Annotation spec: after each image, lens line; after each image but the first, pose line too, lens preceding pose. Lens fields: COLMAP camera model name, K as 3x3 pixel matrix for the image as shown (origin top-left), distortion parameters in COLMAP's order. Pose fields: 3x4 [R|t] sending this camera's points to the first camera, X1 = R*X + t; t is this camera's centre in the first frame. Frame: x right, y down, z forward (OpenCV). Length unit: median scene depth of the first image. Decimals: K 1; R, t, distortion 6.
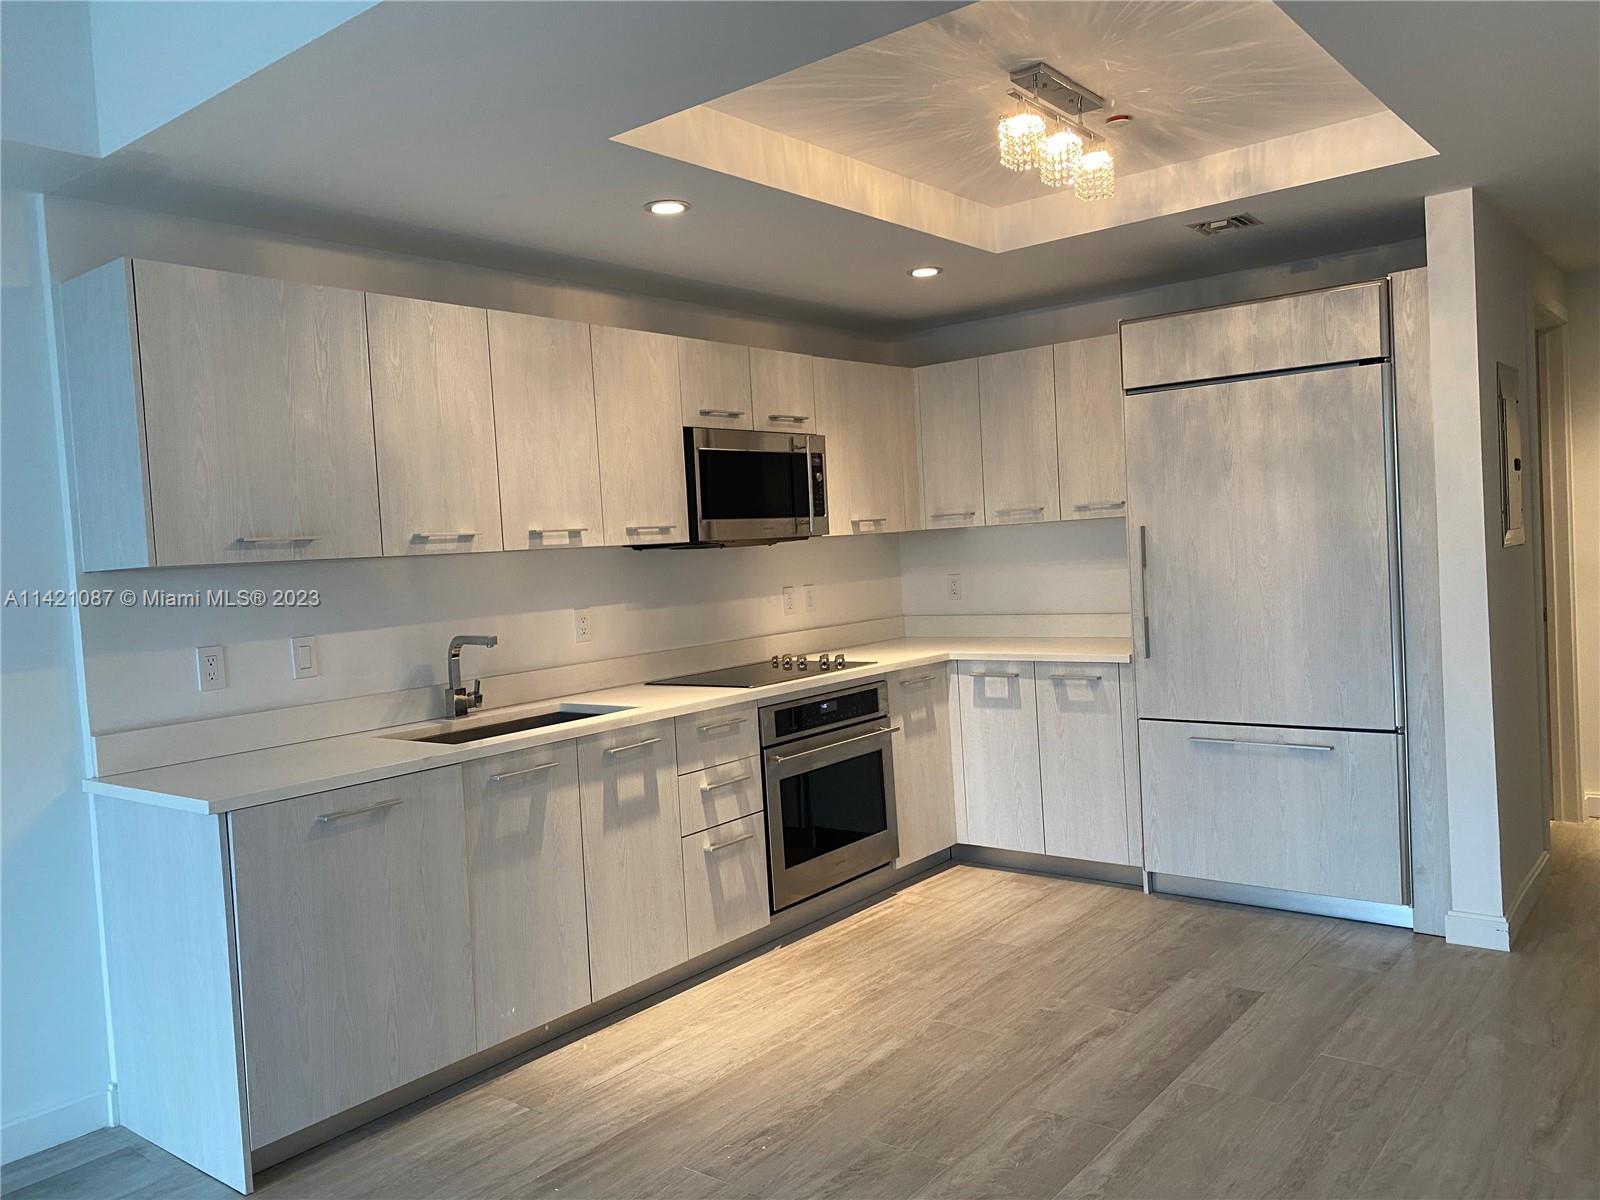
lens RADIAL K [[1213.8, 0, 800.0], [0, 1213.8, 600.0], [0, 0, 1]] dist [0.067909, -0.058280]
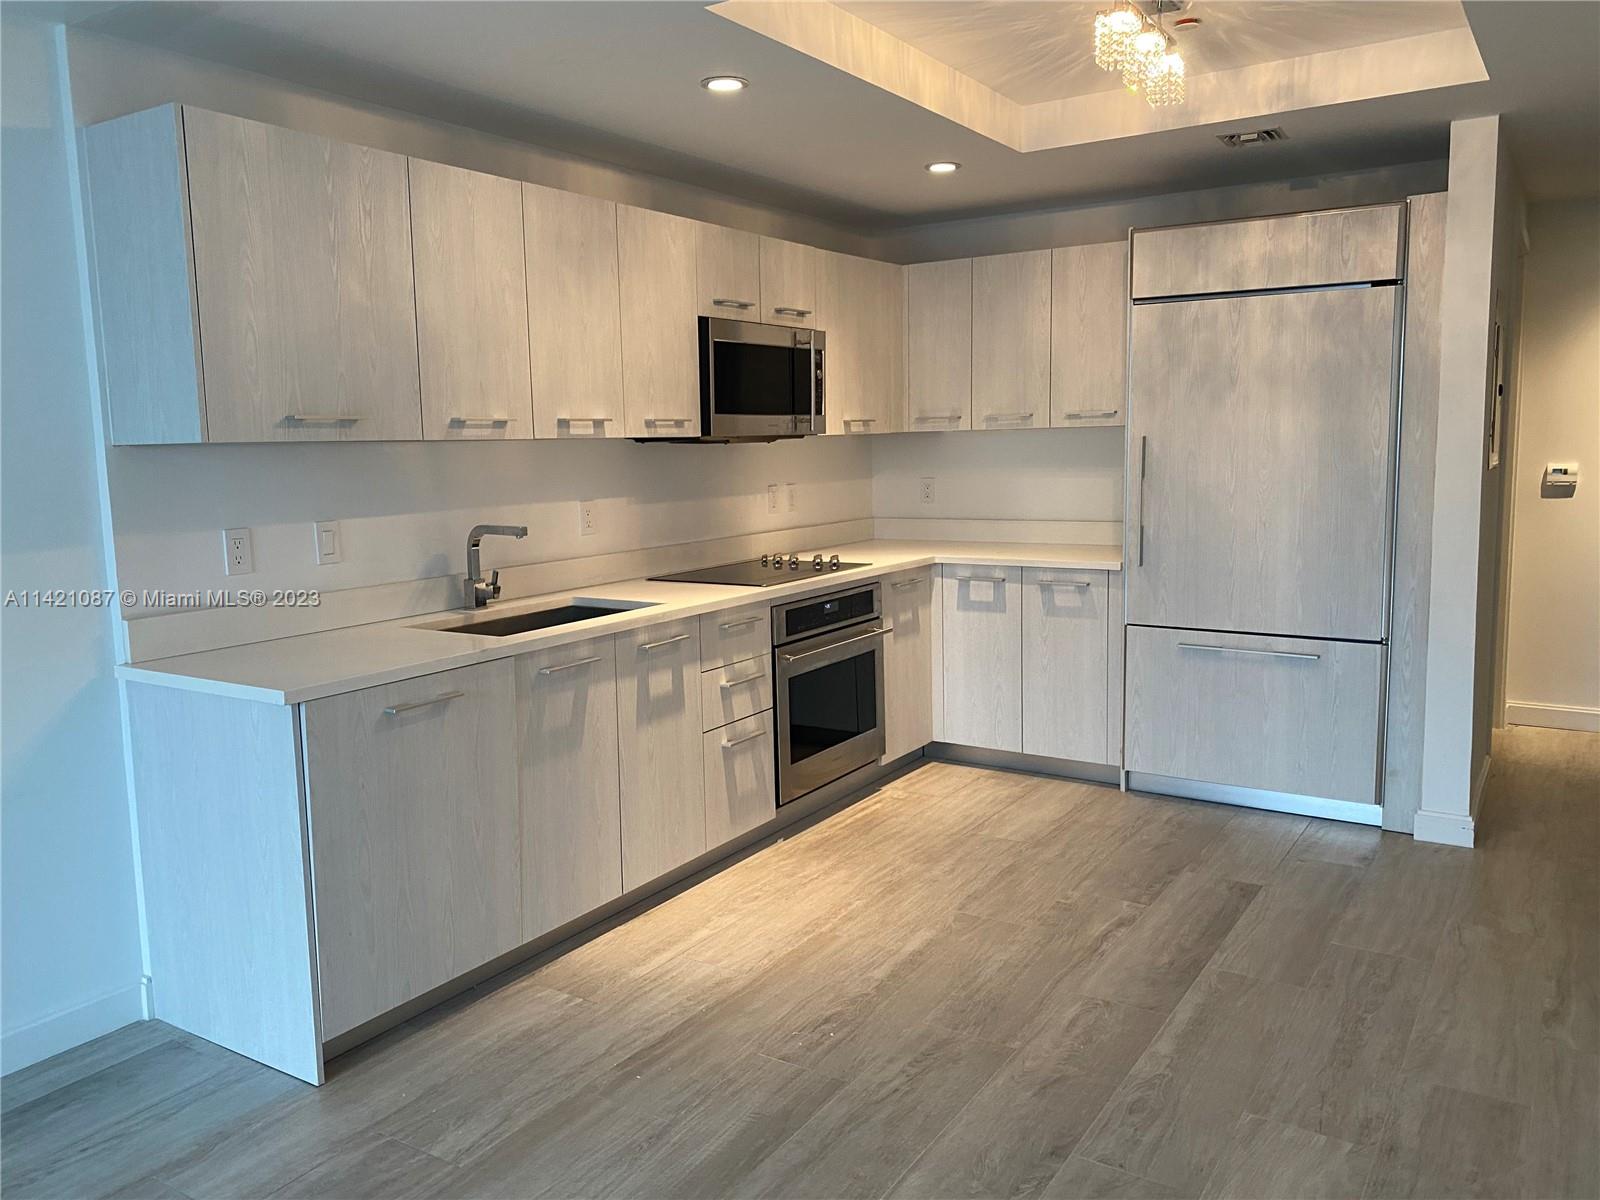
lens RADIAL K [[1209.6, 0, 796.1], [0, 1209.6, 587.6], [0, 0, 1]] dist [0.090824, -0.098875]
pose [[0.994515, 0.025487, 0.101439, -0.123316], [-0.033041, 0.996748, 0.073491, -0.000390], [-0.099236, -0.076439, 0.992124, 0.011657]]
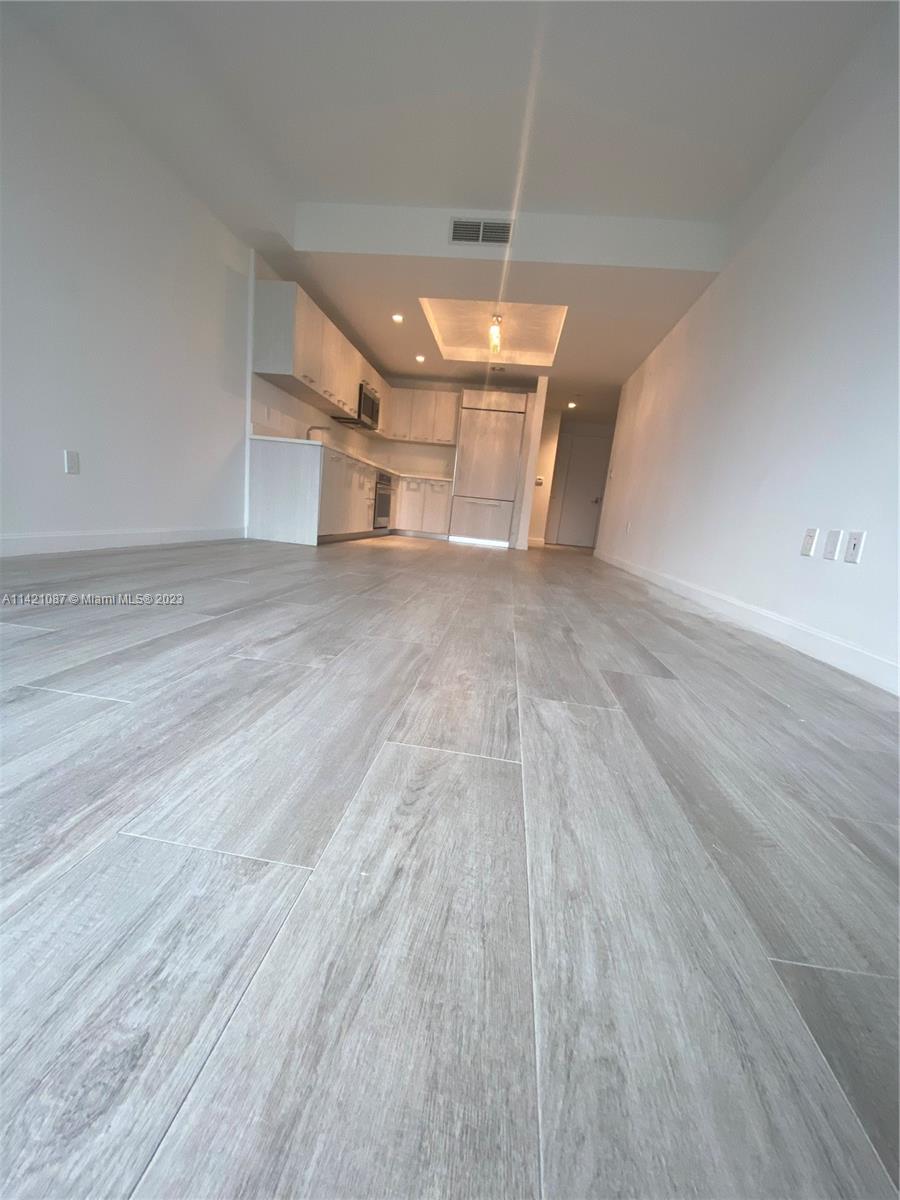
lens RADIAL K [[491.1, 0, 450.0], [0, 491.1, 600.0], [0, 0, 1]] dist [0.066035, -0.000019]
pose [[0.843114, 0.045390, 0.535816, -0.669654], [-0.121722, 0.986677, 0.107947, 0.305221], [-0.523778, -0.156232, 0.837406, -0.444698]]
